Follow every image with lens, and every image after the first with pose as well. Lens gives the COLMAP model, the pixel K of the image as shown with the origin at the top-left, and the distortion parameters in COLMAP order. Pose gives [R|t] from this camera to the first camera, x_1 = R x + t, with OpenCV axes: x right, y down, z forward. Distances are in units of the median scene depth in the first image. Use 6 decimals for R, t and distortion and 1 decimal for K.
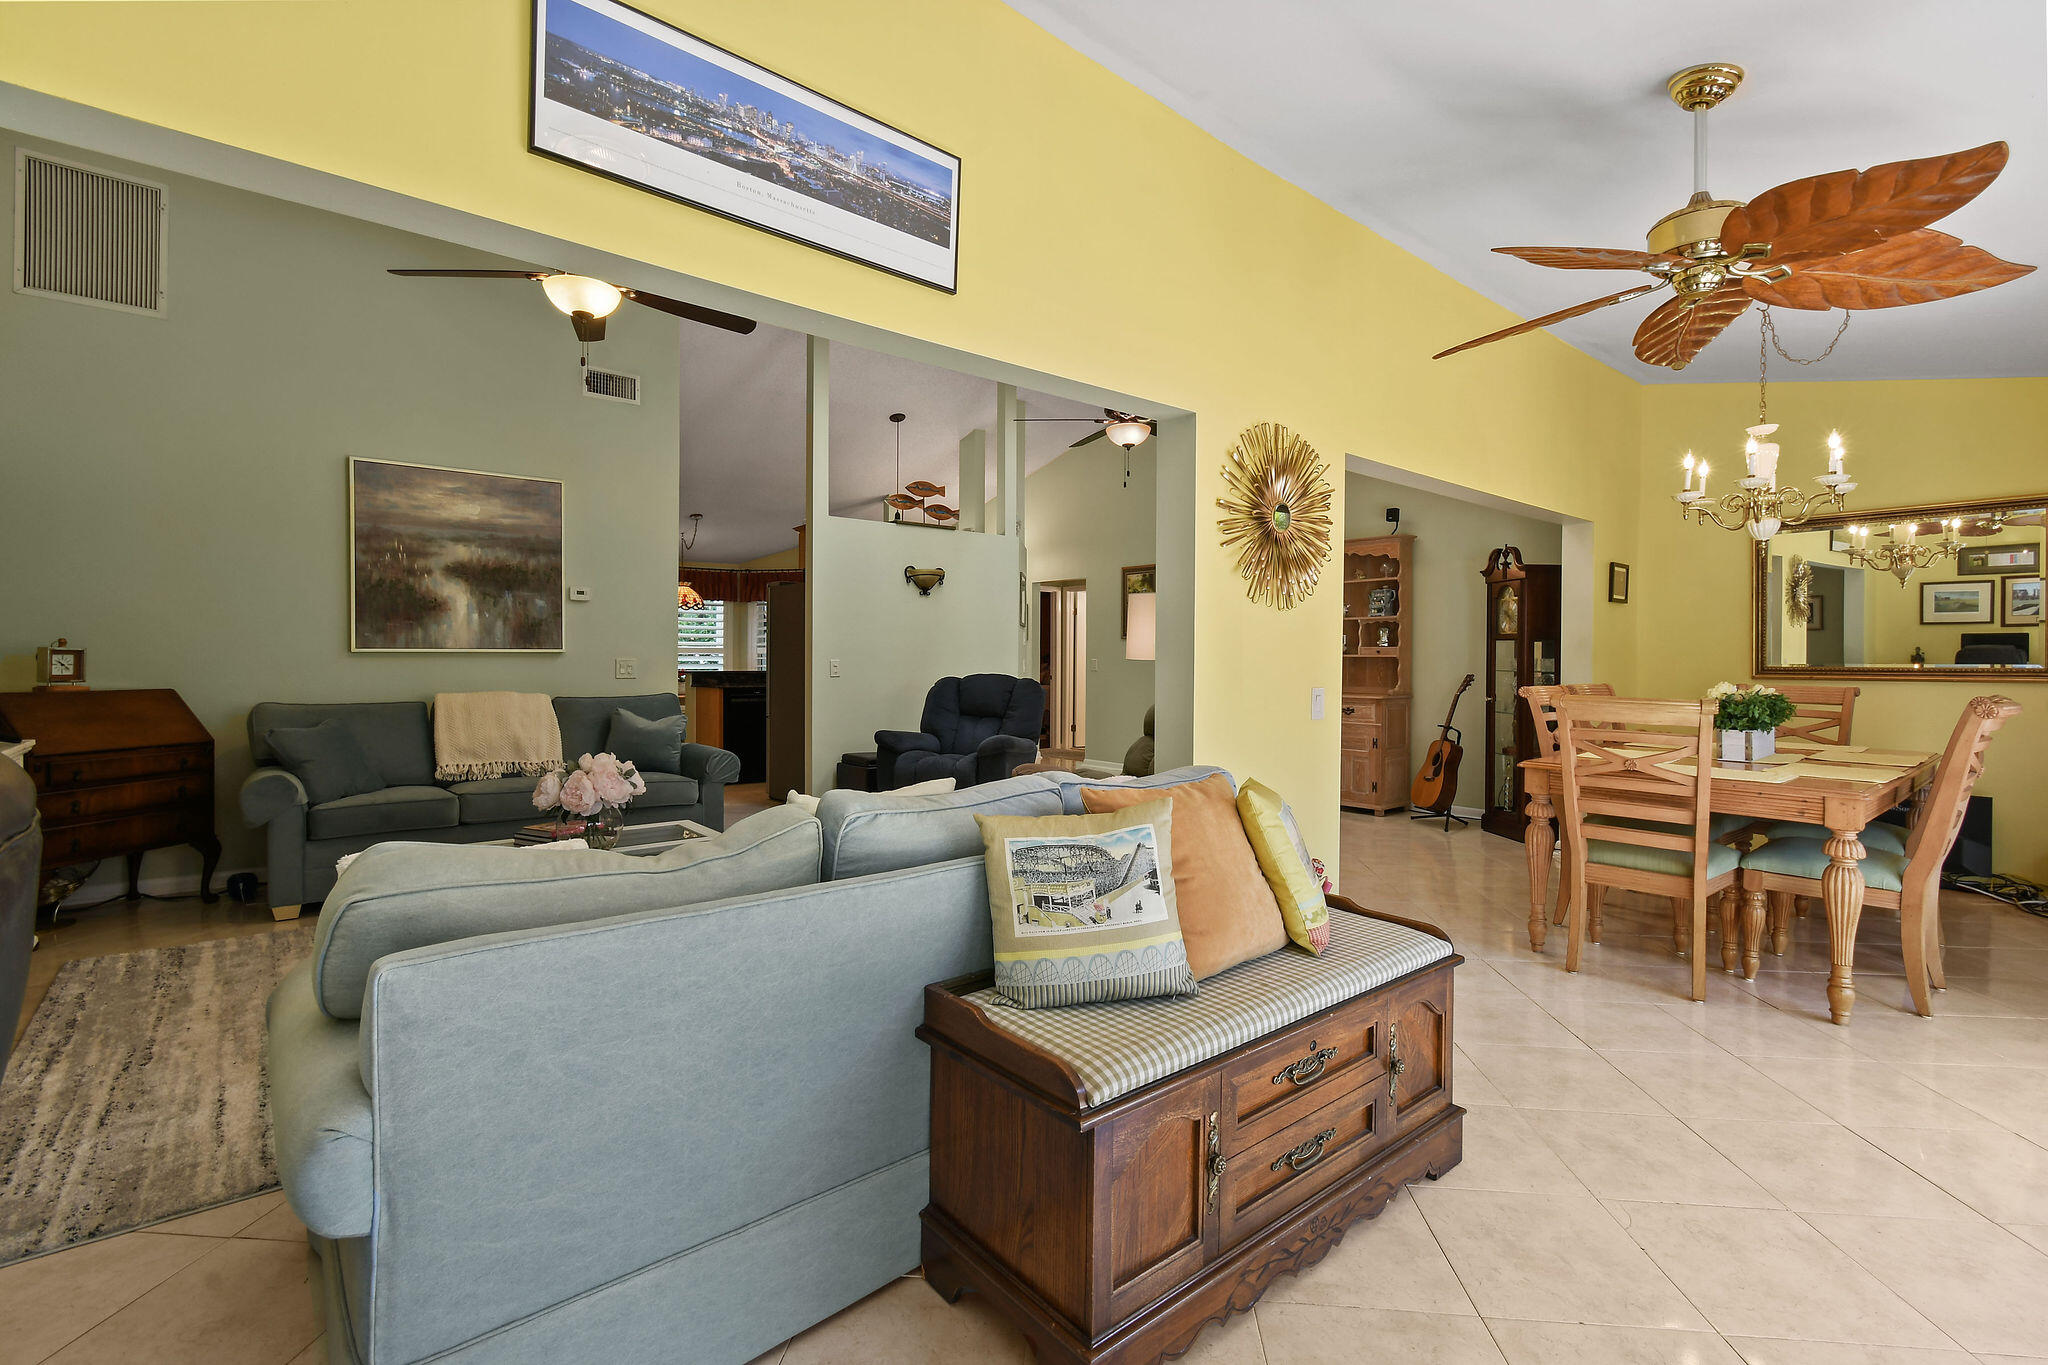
lens RADIAL K [[896.4, 0, 1023.5], [0, 896.4, 675.1], [0, 0, 1]] dist [-0.002011, -0.001396]
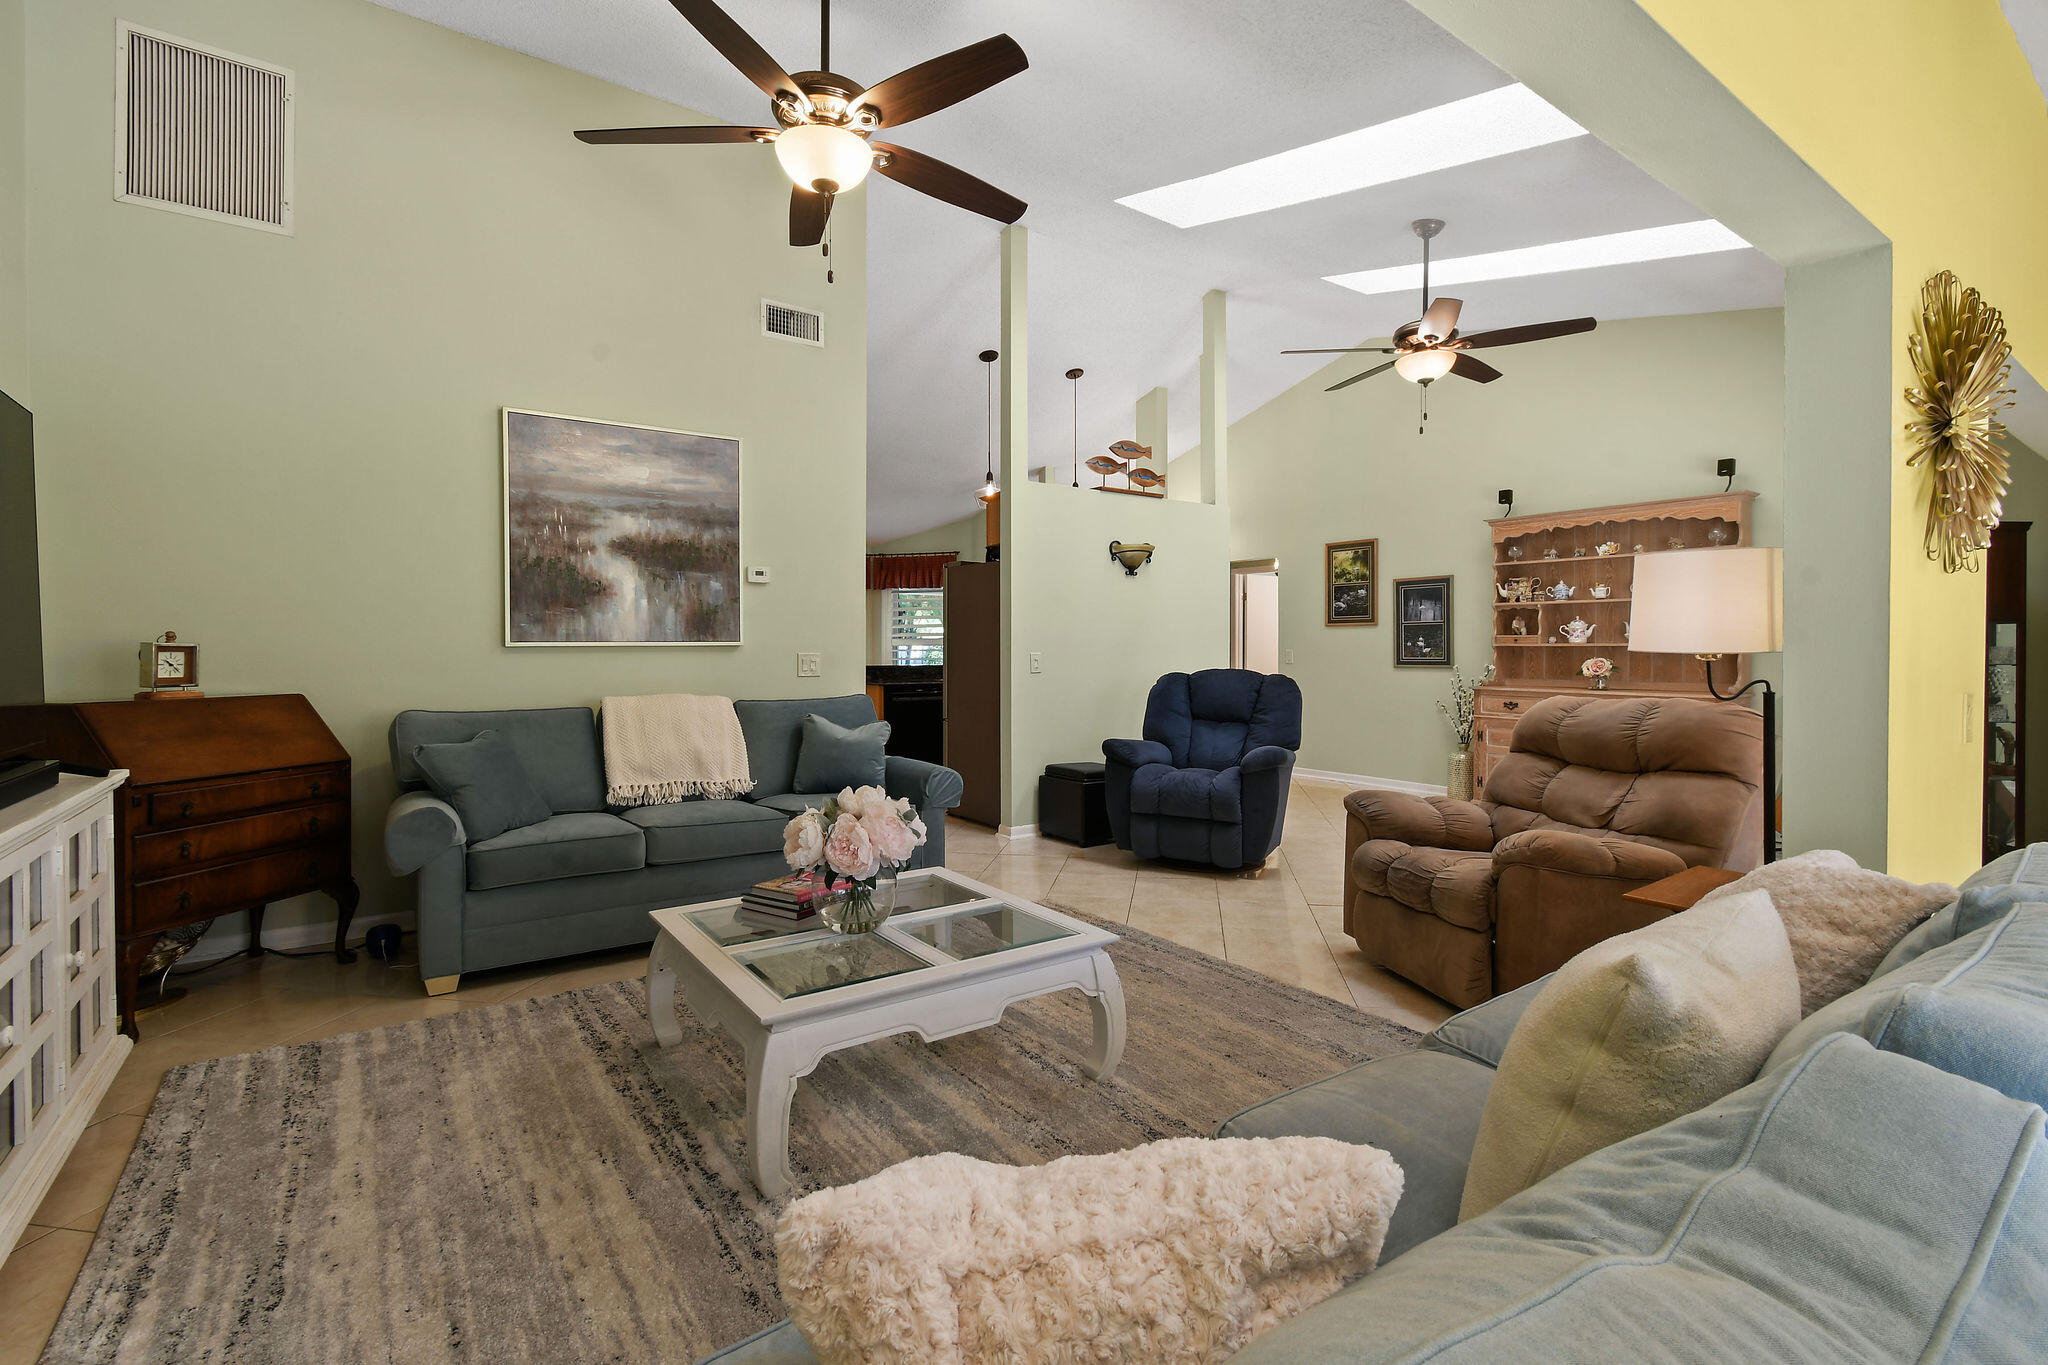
lens RADIAL K [[907.6, 0, 1027.2], [0, 907.6, 664.1], [0, 0, 1]] dist [0.000325, -0.001248]
pose [[0.996899, -0.003702, -0.078601, -0.211799], [0.003537, 0.999991, -0.002229, -0.006328], [0.078609, 0.001944, 0.996904, 0.212558]]
